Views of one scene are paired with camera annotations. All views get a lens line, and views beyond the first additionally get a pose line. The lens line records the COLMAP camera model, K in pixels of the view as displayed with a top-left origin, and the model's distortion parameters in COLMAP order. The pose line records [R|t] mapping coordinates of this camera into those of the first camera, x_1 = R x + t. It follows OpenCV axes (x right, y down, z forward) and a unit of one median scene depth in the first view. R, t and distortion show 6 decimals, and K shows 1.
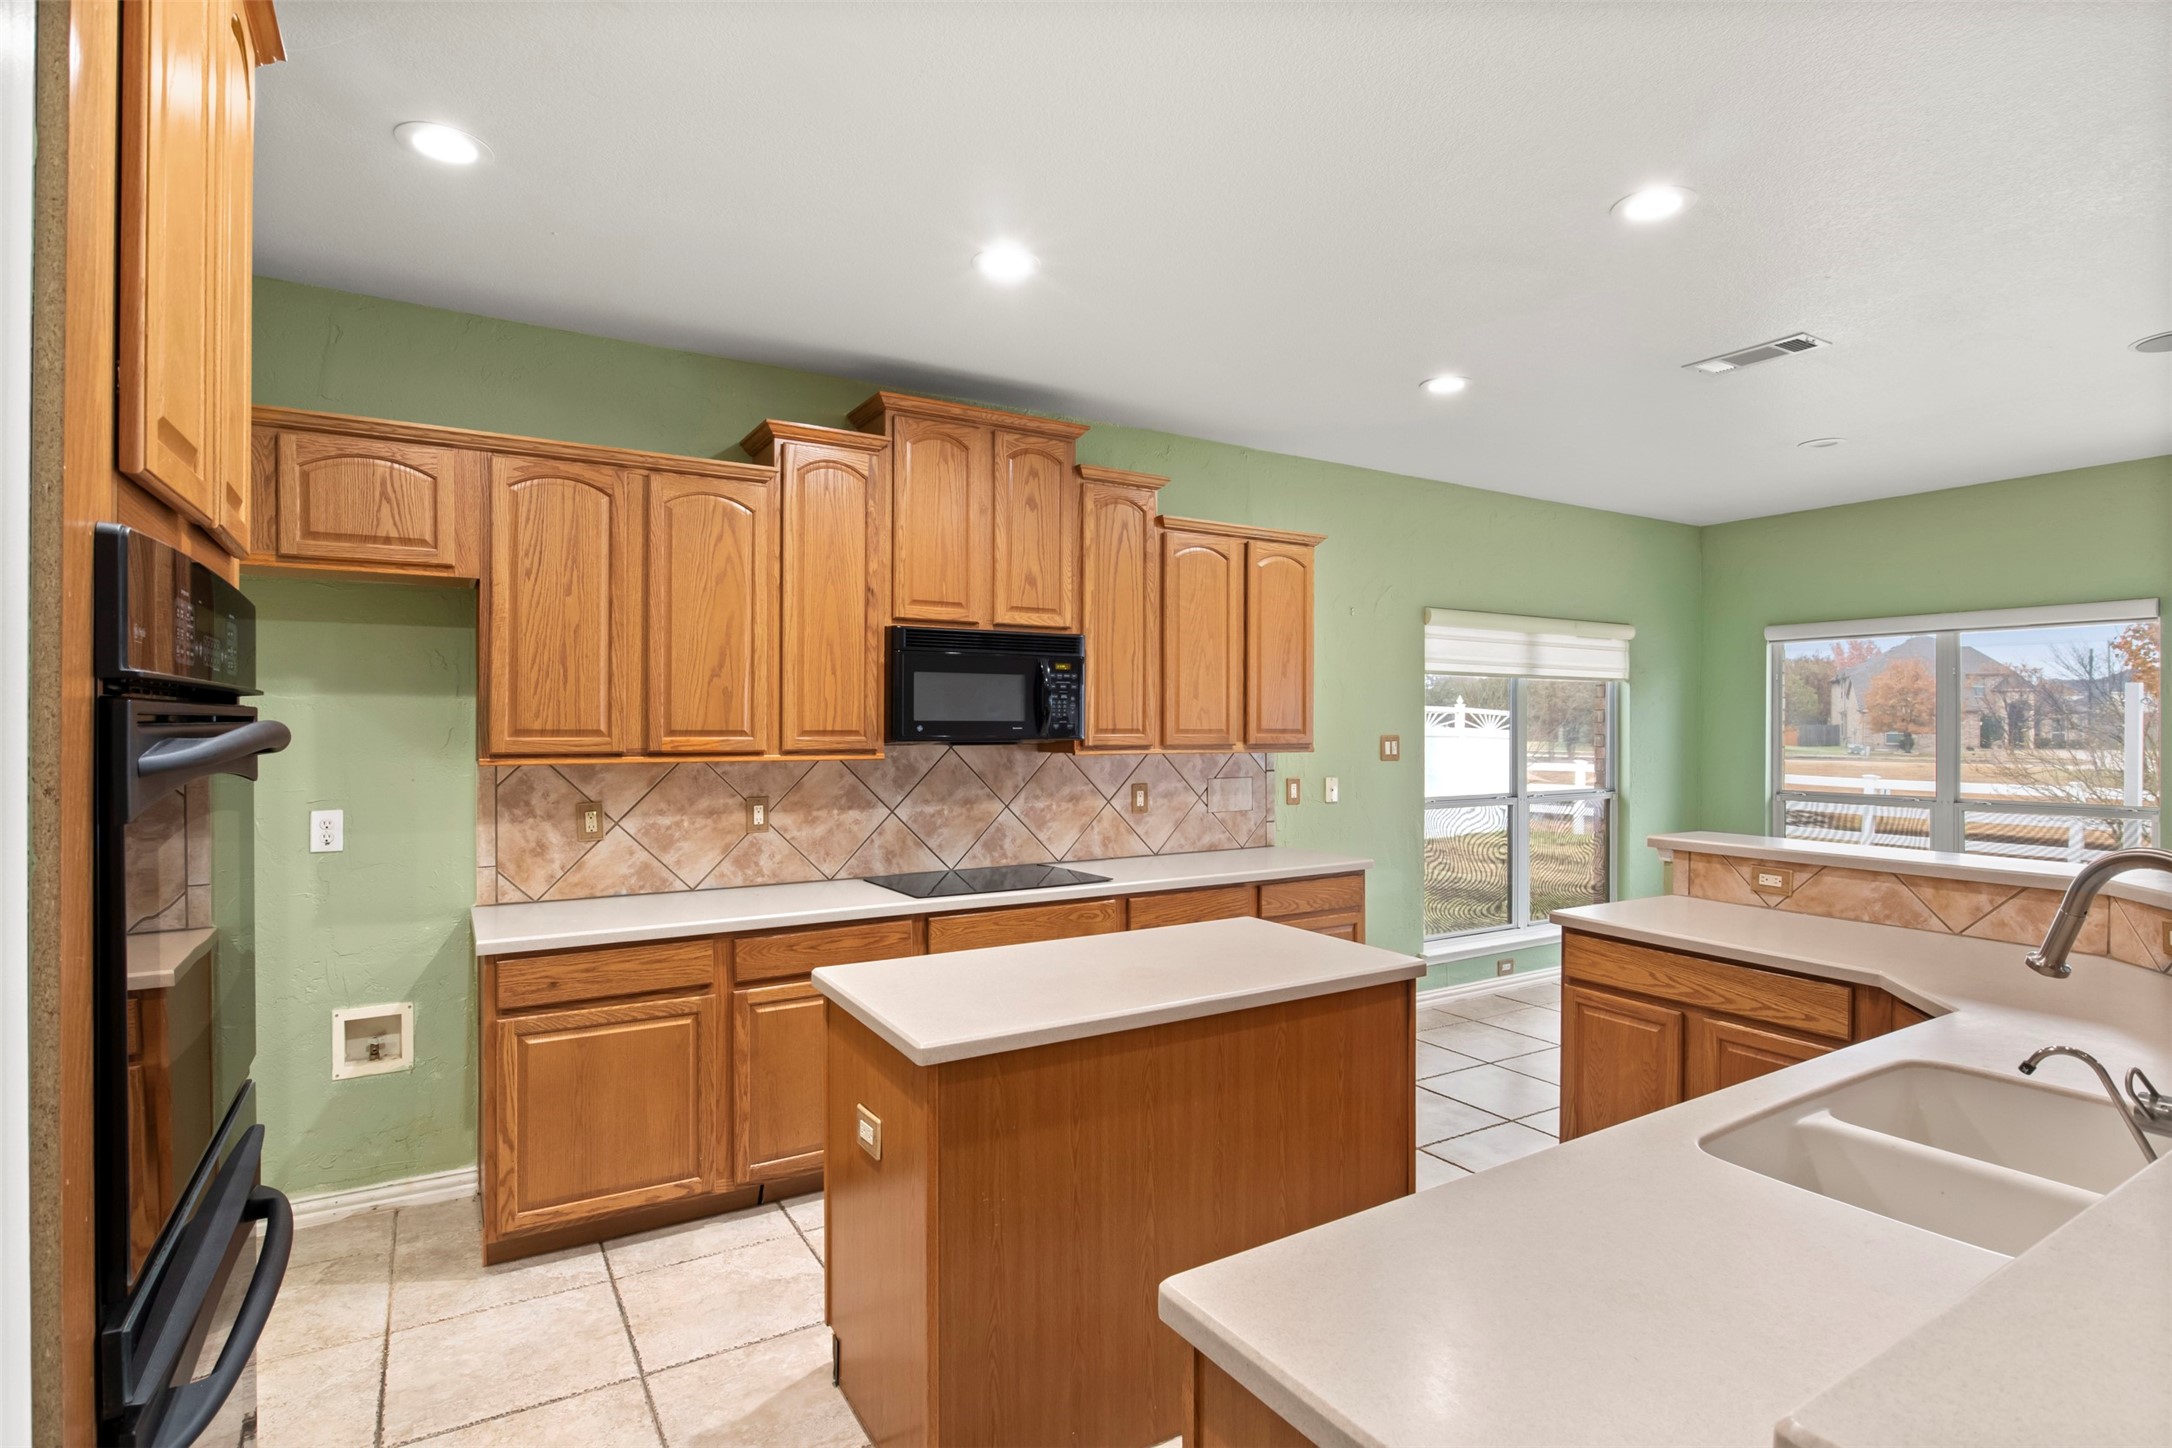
lens RADIAL K [[1083.9, 0, 1097.5], [0, 1083.9, 726.2], [0, 0, 1]] dist [-0.000573, -0.001538]
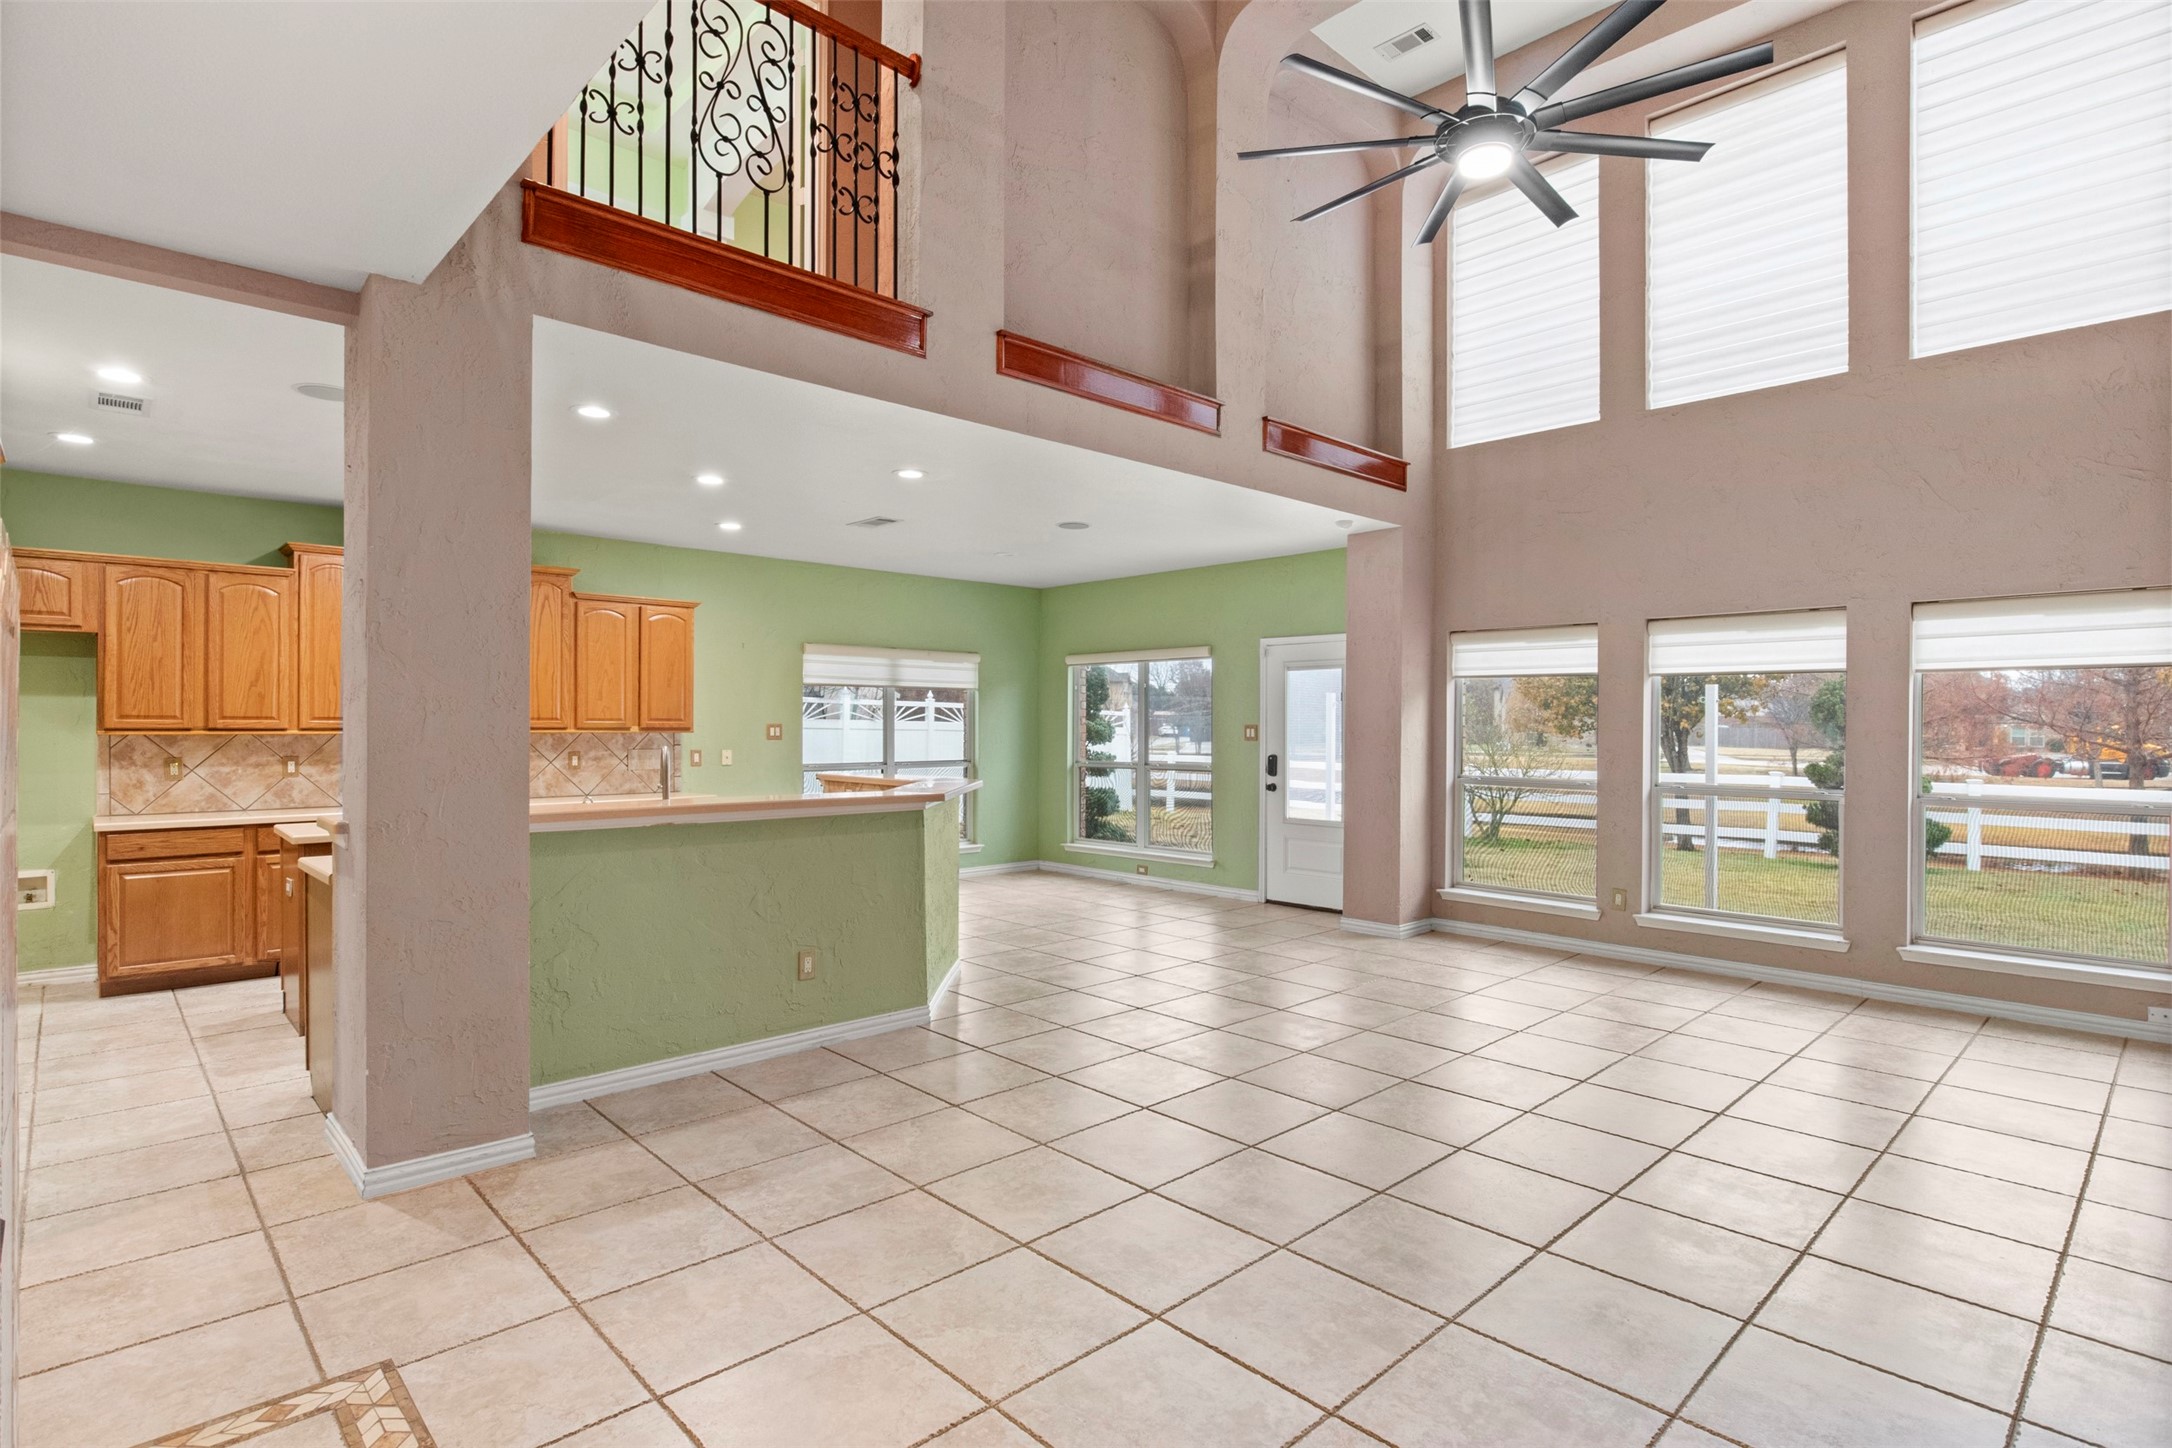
lens RADIAL K [[1083.9, 0, 1096.7], [0, 1083.9, 725.5], [0, 0, 1]] dist [-0.000573, -0.001538]
pose [[0.979065, -0.000634, 0.203549, 0.585567], [0.001223, 0.999995, -0.002769, 0.022853], [-0.203546, 0.002960, 0.979061, -0.934715]]
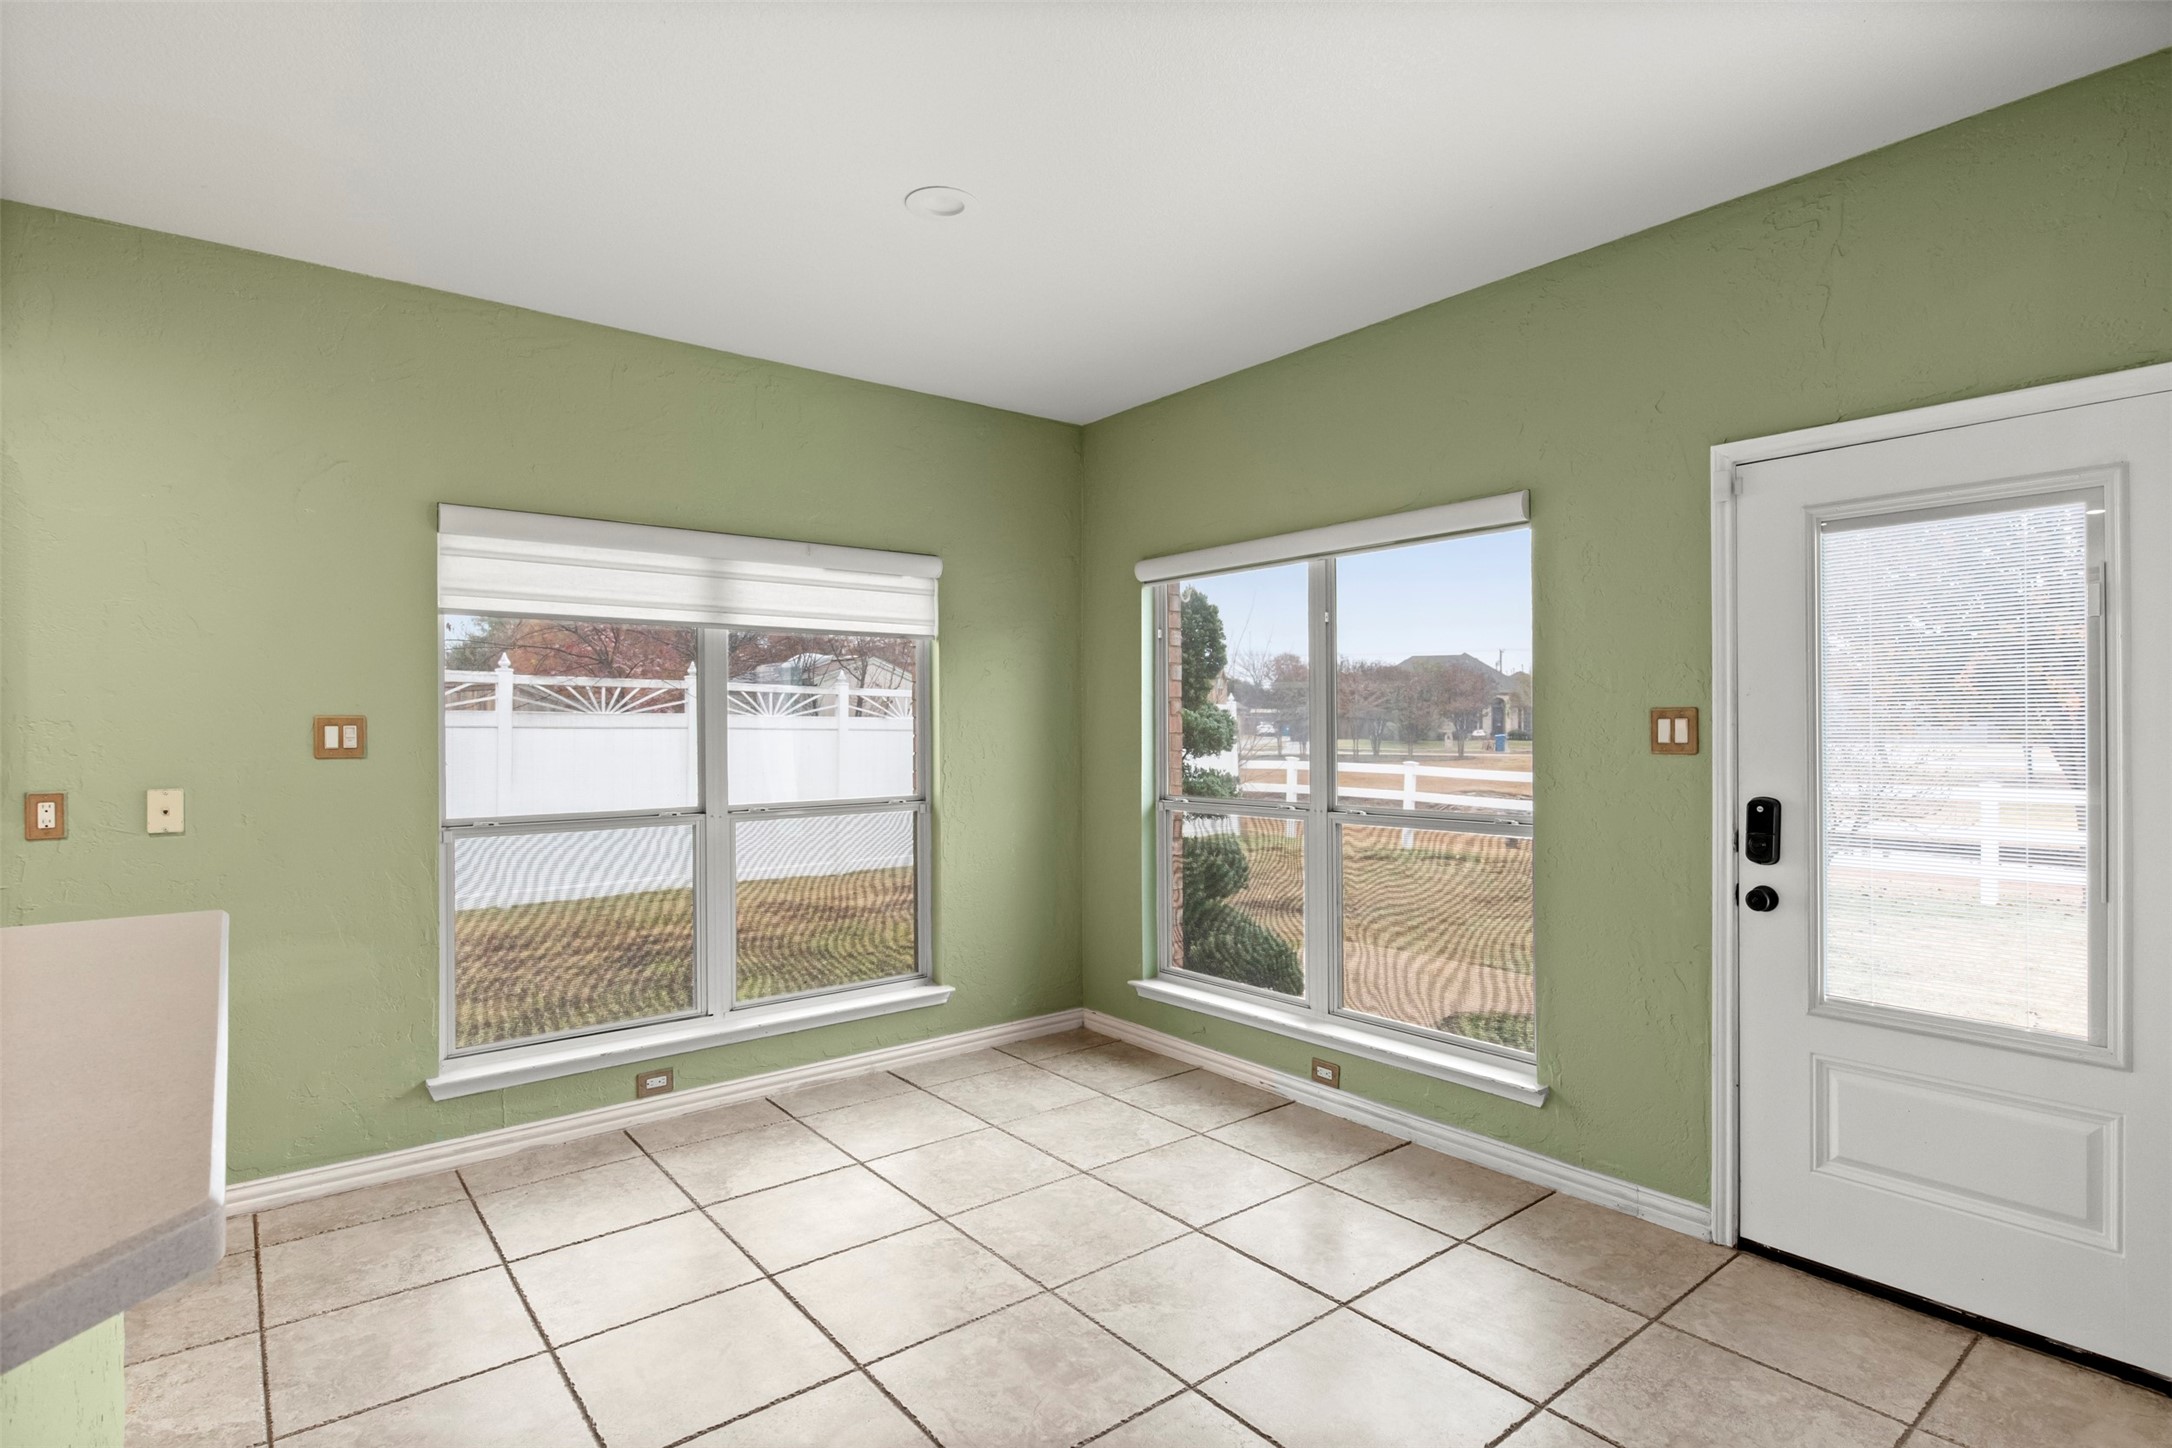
lens RADIAL K [[1083.9, 0, 1095.3], [0, 1083.9, 726.7], [0, 0, 1]] dist [-0.000573, -0.001538]
pose [[0.993098, -0.008574, 0.116973, 0.871118], [0.008834, 0.999960, -0.001705, 0.027113], [-0.116953, 0.002726, 0.993134, 0.526814]]
